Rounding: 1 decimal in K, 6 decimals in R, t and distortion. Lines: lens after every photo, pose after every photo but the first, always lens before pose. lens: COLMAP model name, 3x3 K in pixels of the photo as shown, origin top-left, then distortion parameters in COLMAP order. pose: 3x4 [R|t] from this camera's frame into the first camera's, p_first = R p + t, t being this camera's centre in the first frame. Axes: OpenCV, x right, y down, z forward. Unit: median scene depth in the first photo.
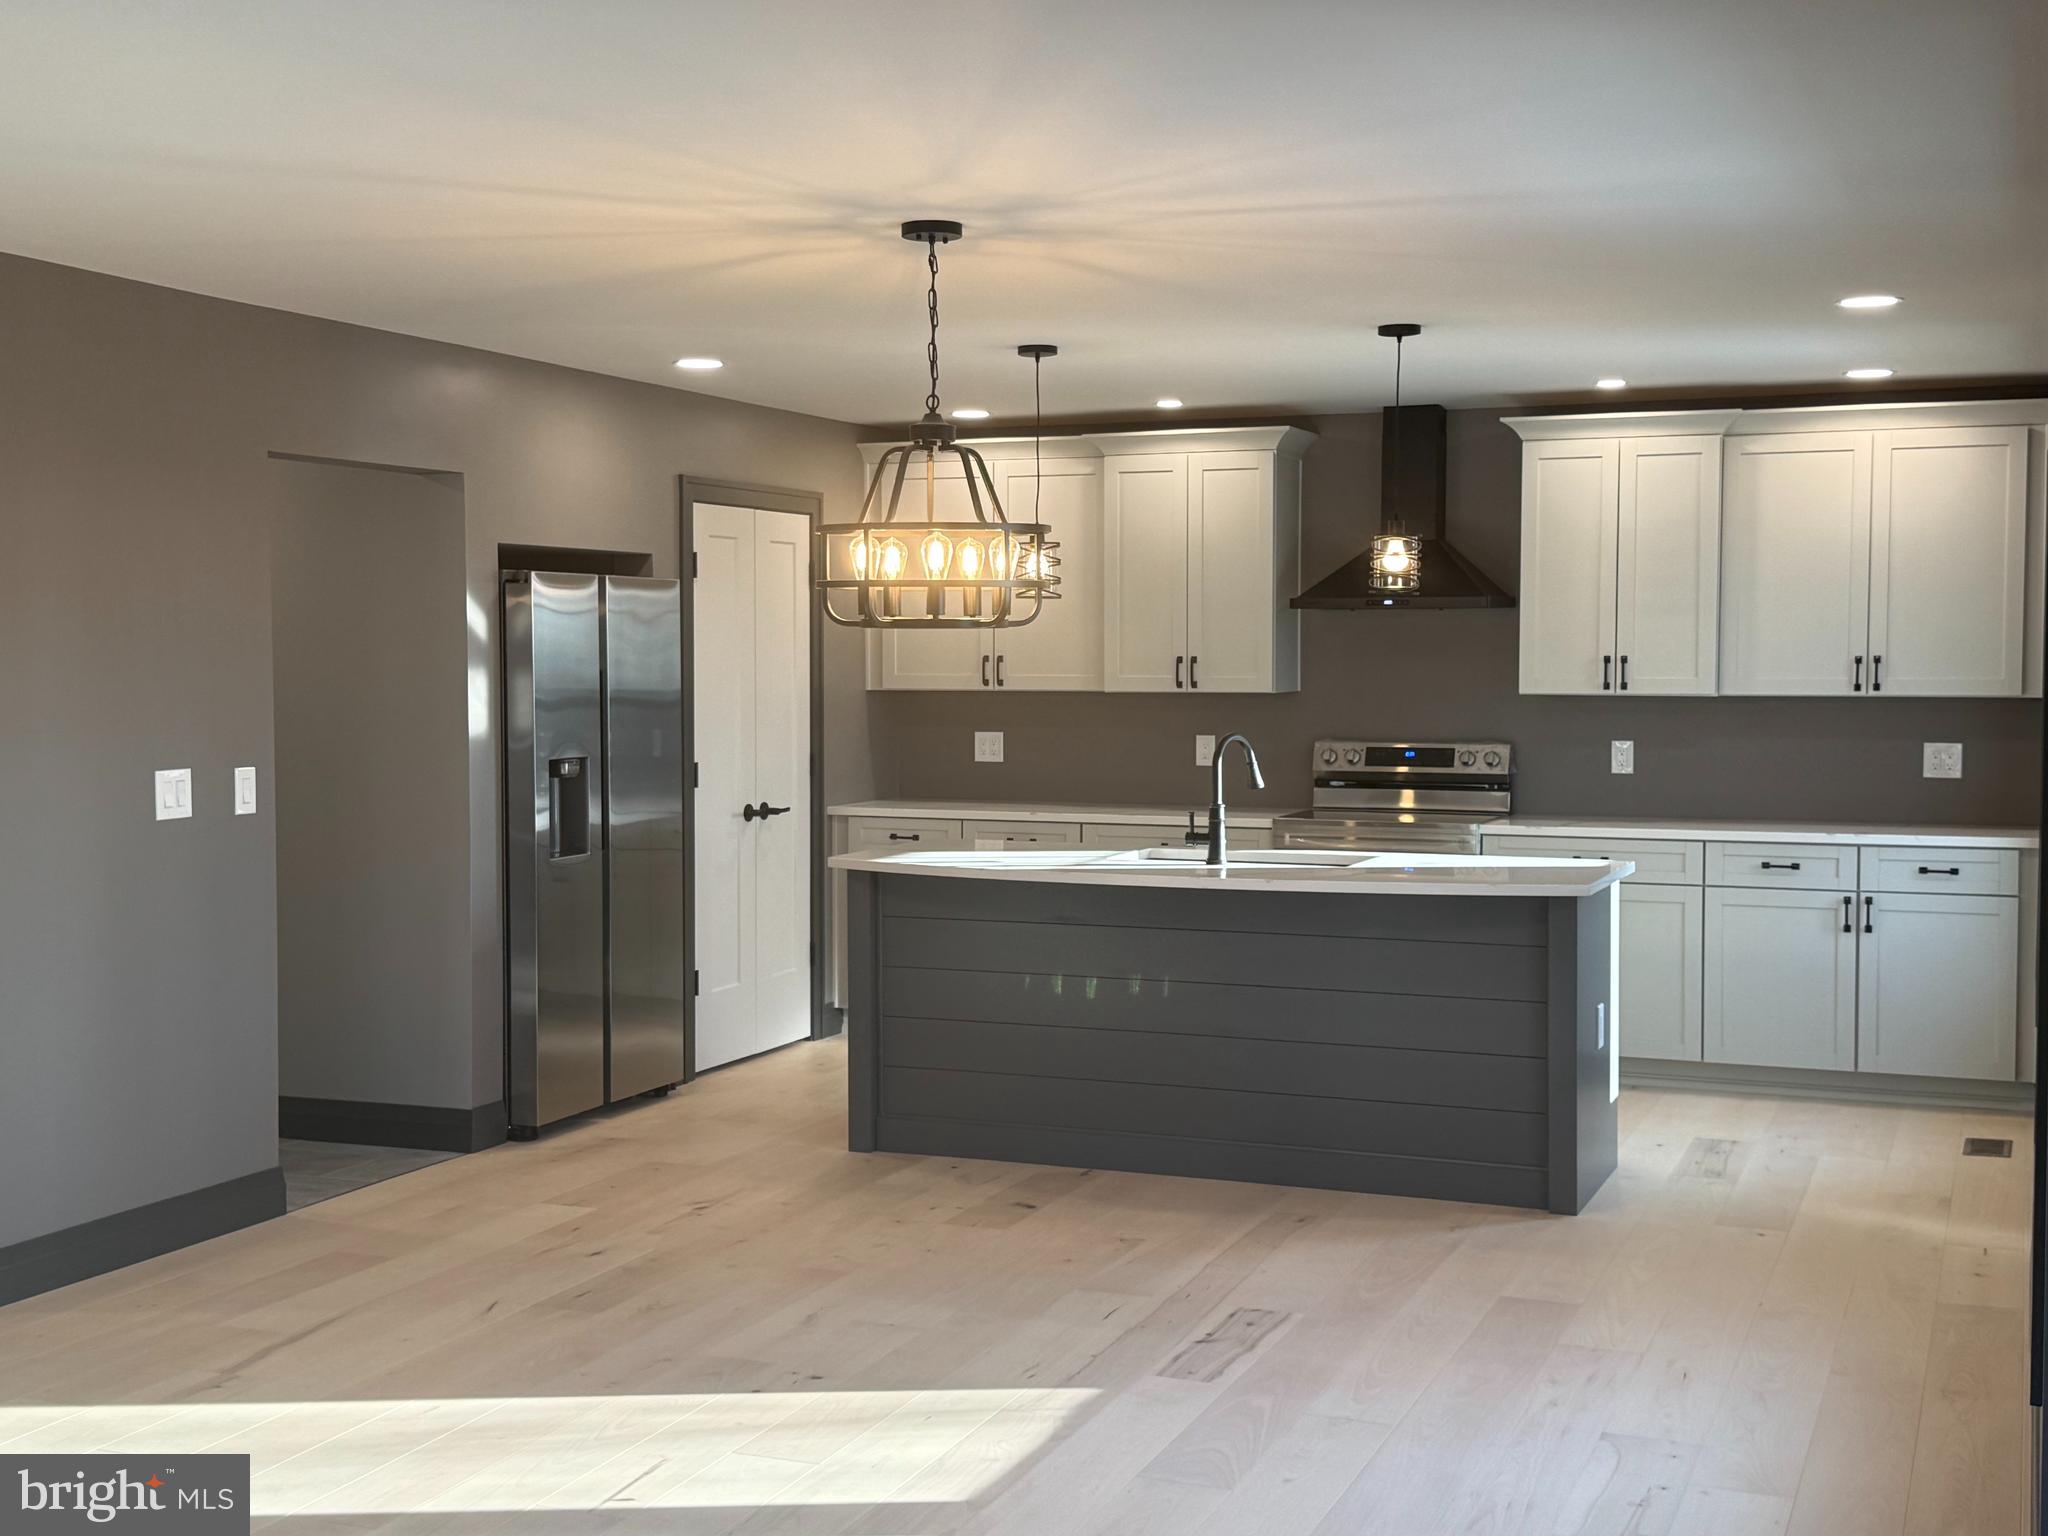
lens RADIAL K [[2491.0, 0, 1000.1], [0, 2491.0, 741.4], [0, 0, 1]] dist [0.128188, -0.017242]
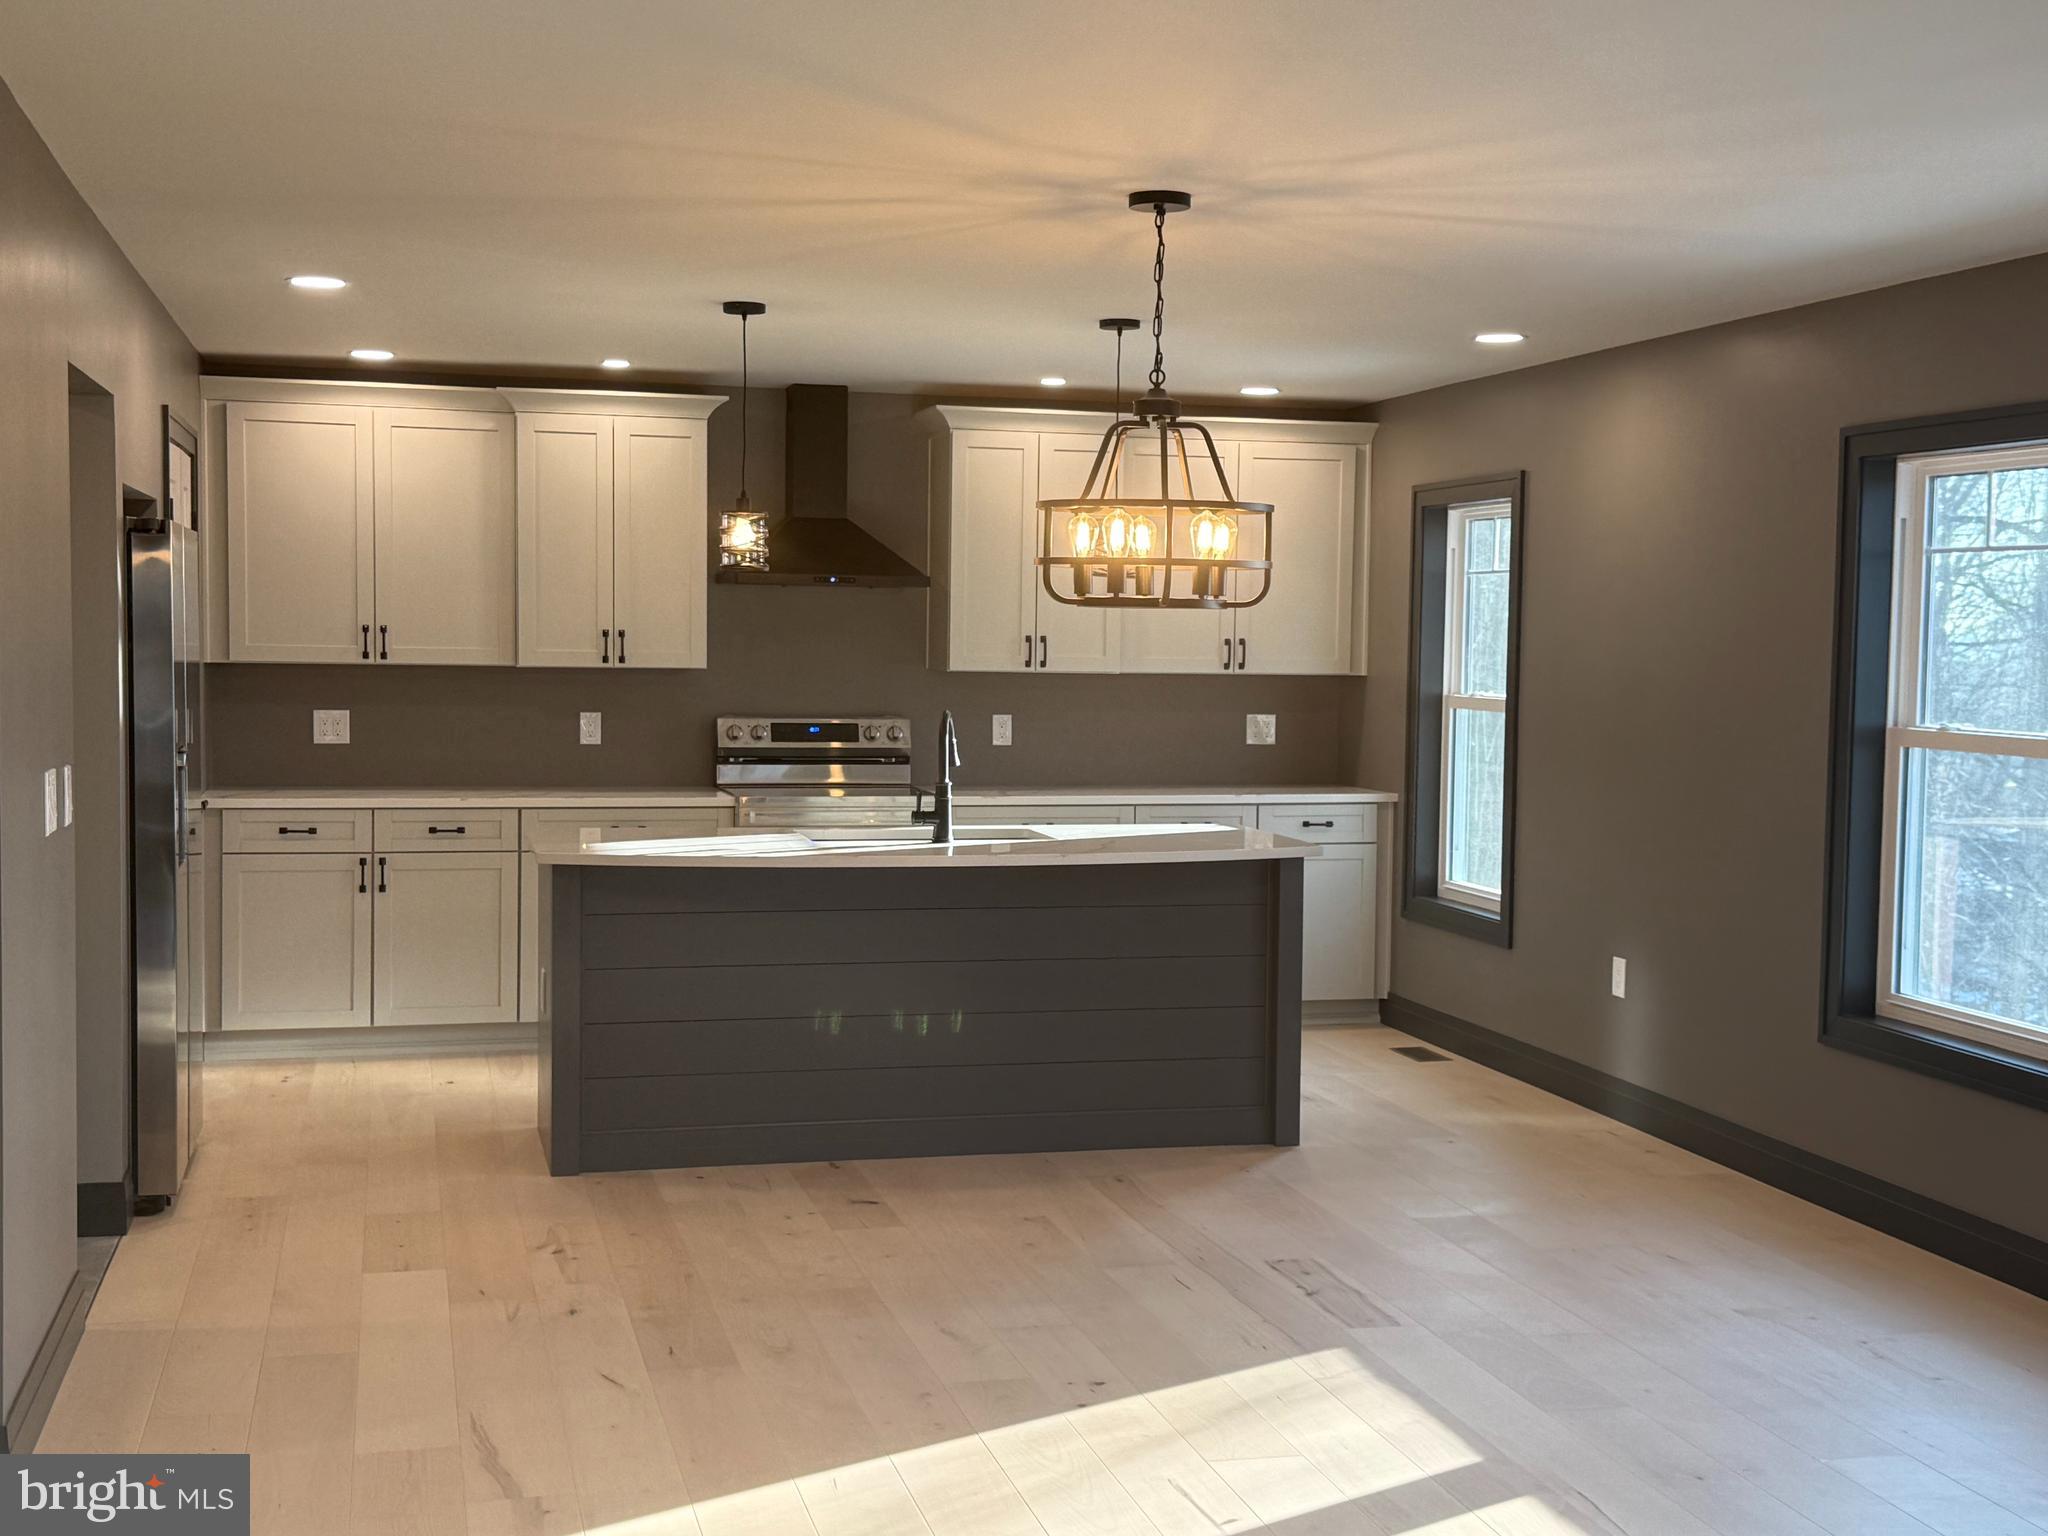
lens RADIAL K [[2473.6, 0, 1031.0], [0, 2473.6, 780.7], [0, 0, 1]] dist [0.121896, 0.009077]
pose [[0.804665, -0.024584, 0.593220, -0.424767], [0.007277, 0.999476, 0.031548, -0.006037], [-0.593684, -0.021069, 0.804422, 0.161293]]
